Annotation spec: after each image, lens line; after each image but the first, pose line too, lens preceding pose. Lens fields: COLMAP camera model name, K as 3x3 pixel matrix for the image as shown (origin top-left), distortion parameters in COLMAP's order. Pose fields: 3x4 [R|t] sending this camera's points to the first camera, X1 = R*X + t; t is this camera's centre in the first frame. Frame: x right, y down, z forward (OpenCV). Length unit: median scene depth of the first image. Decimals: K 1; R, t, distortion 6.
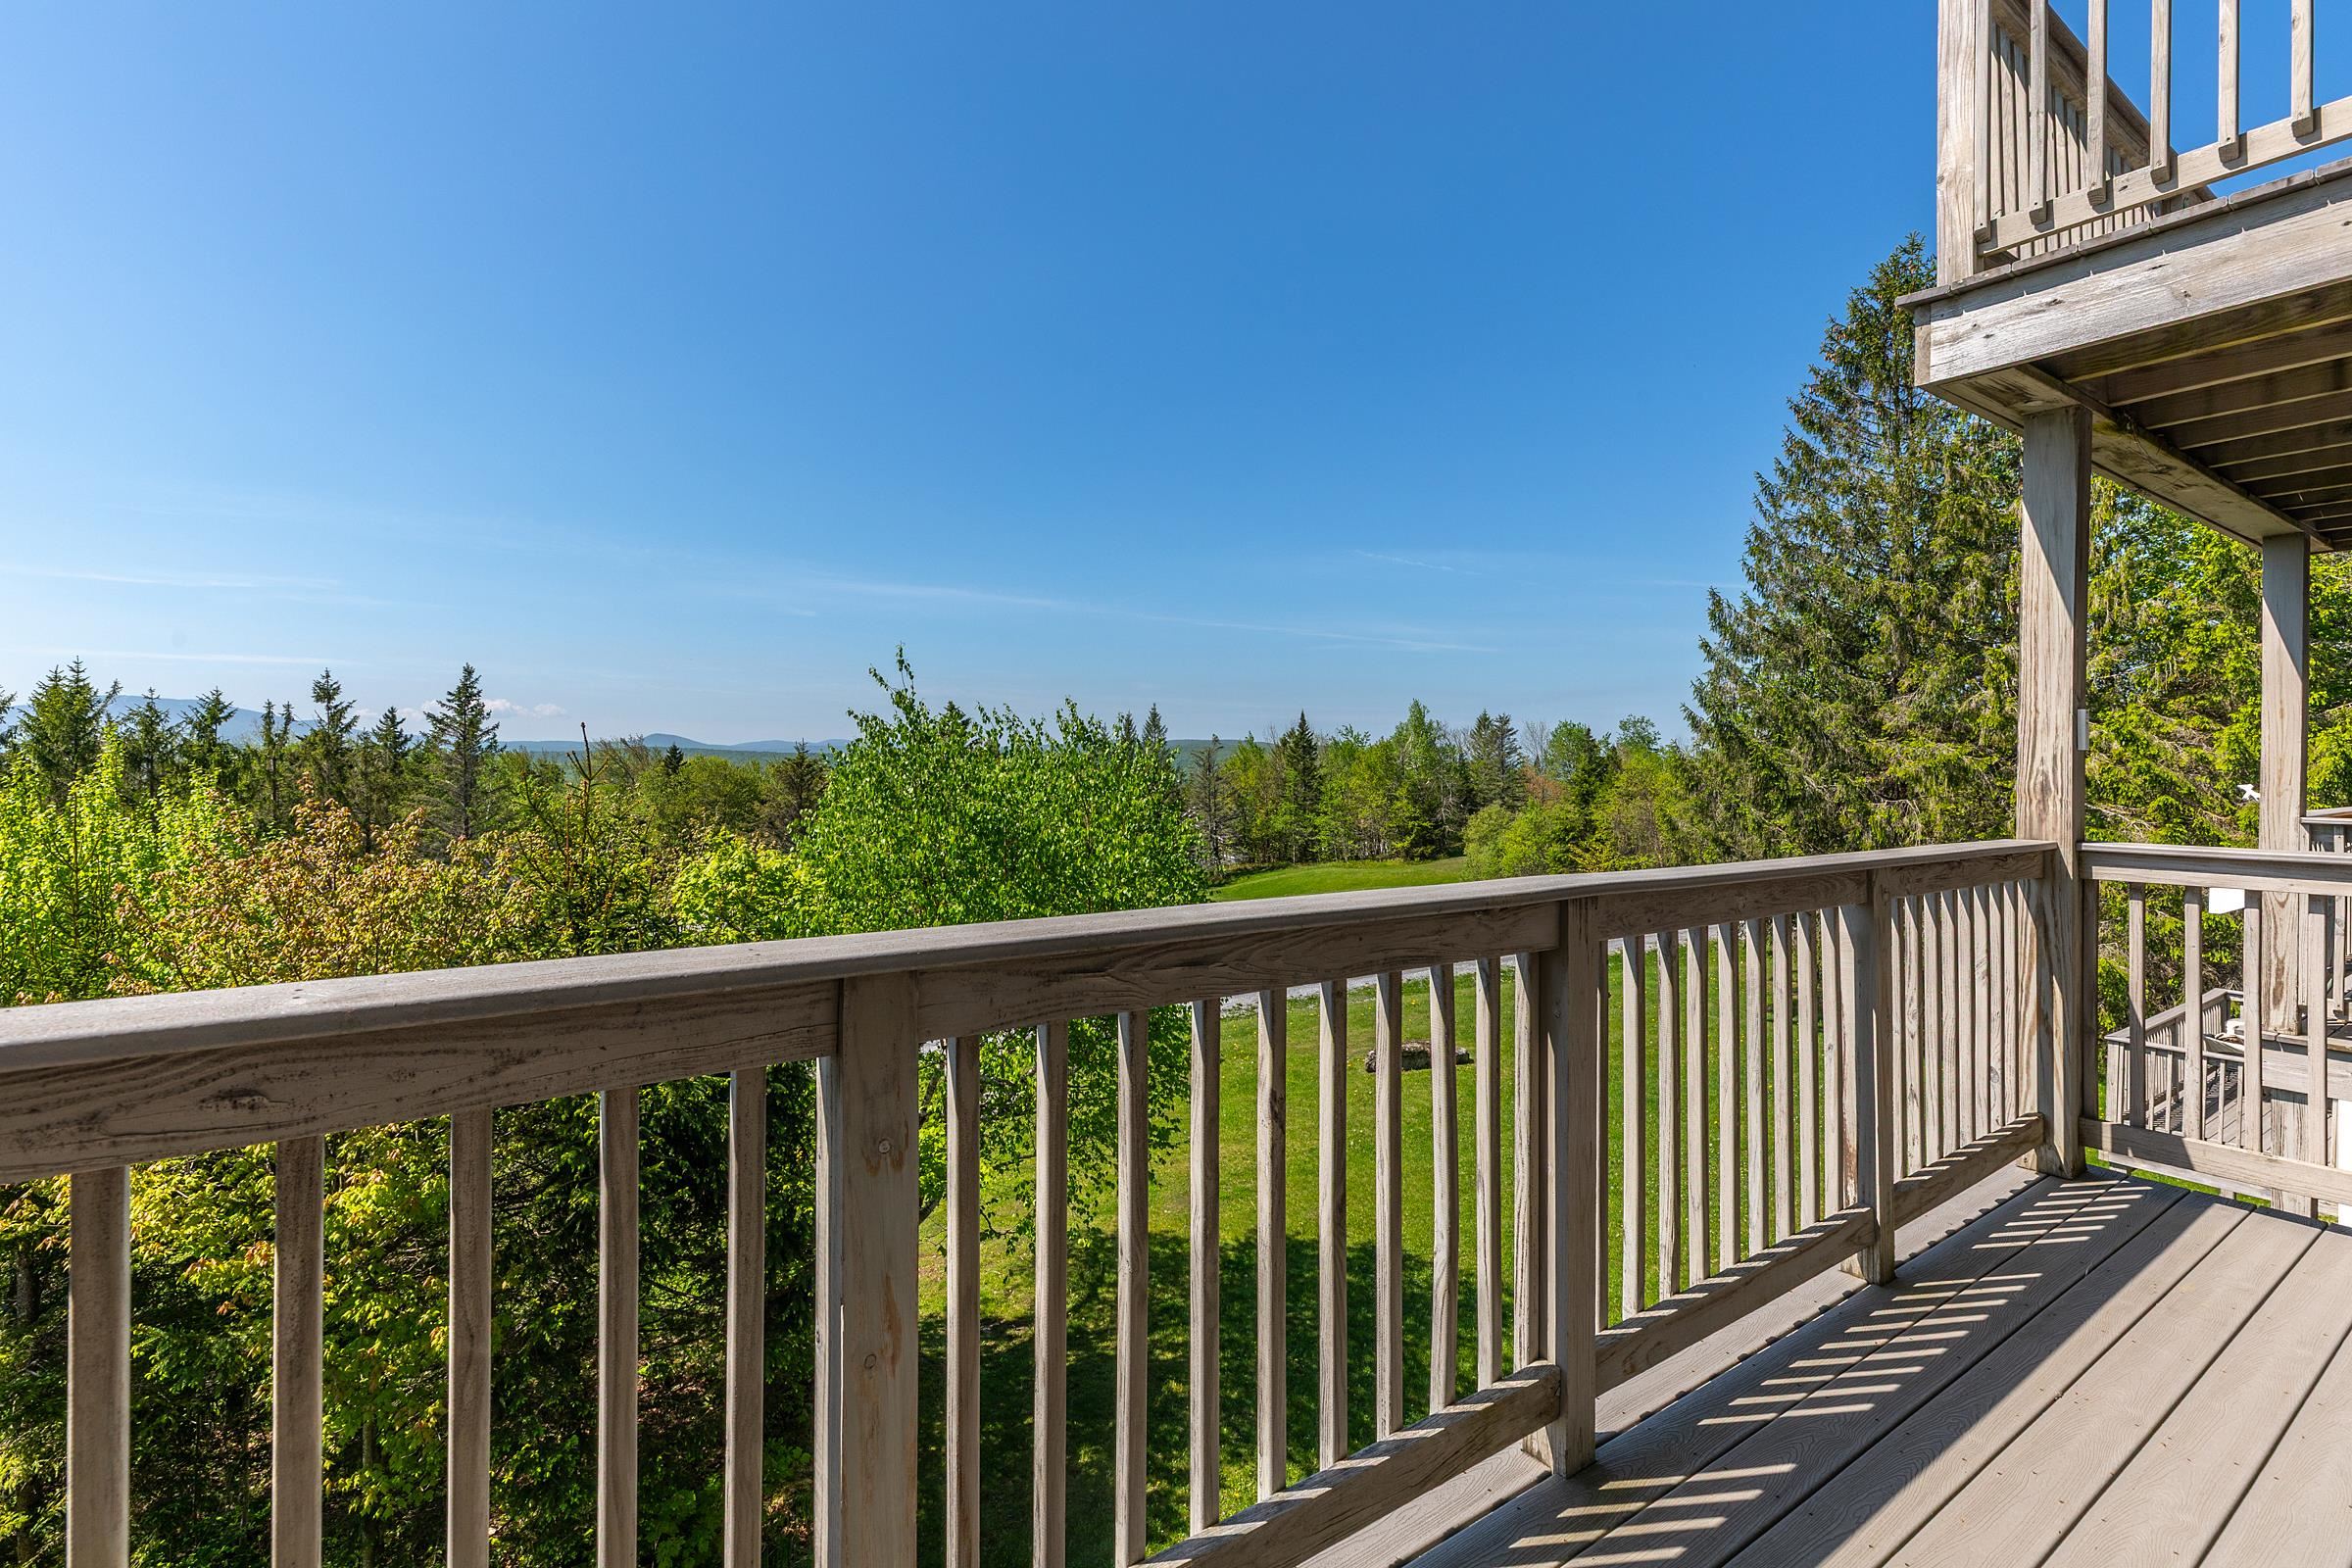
lens RADIAL K [[1065.3, 0, 1154.5], [0, 1065.3, 750.2], [0, 0, 1]] dist [0.005564, 0.000741]
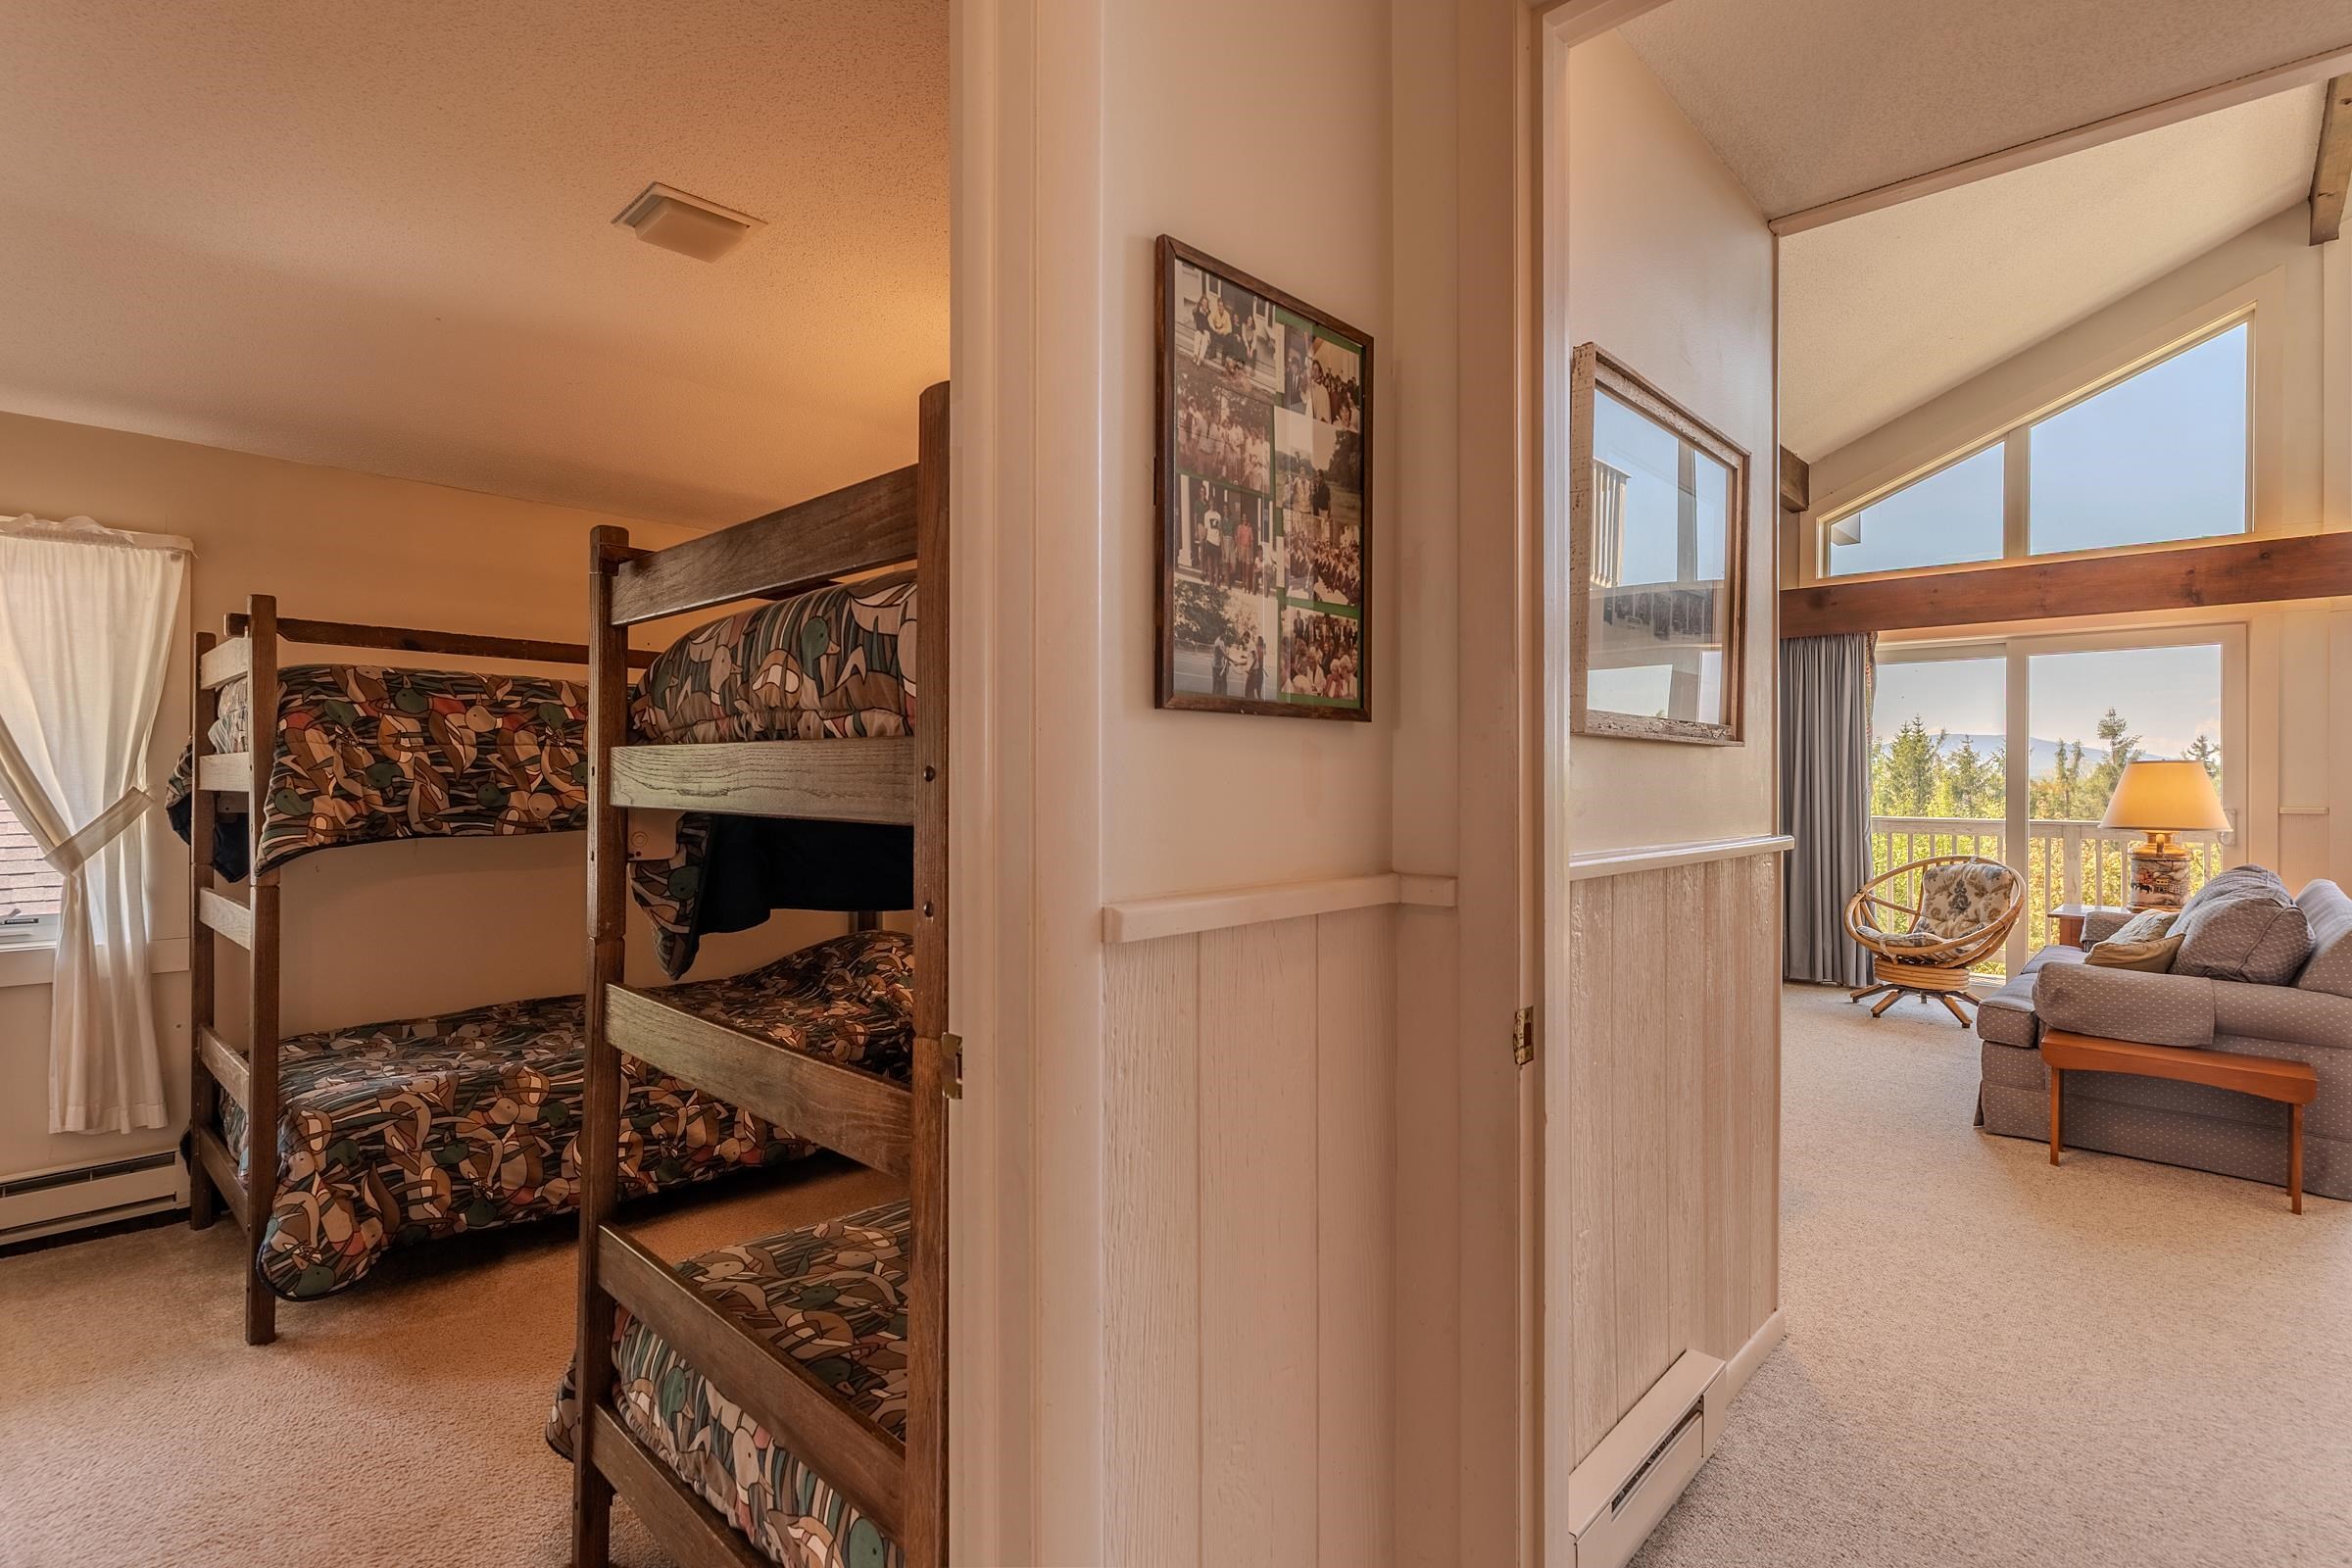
lens RADIAL K [[1108.6, 0, 1178.3], [0, 1108.6, 781.6], [0, 0, 1]] dist [0.001205, 0.001612]
pose [[0.199208, -0.008669, -0.979919, 0.144089], [0.007767, 0.999943, -0.007267, -0.000609], [0.979926, -0.006164, 0.199264, -0.155702]]
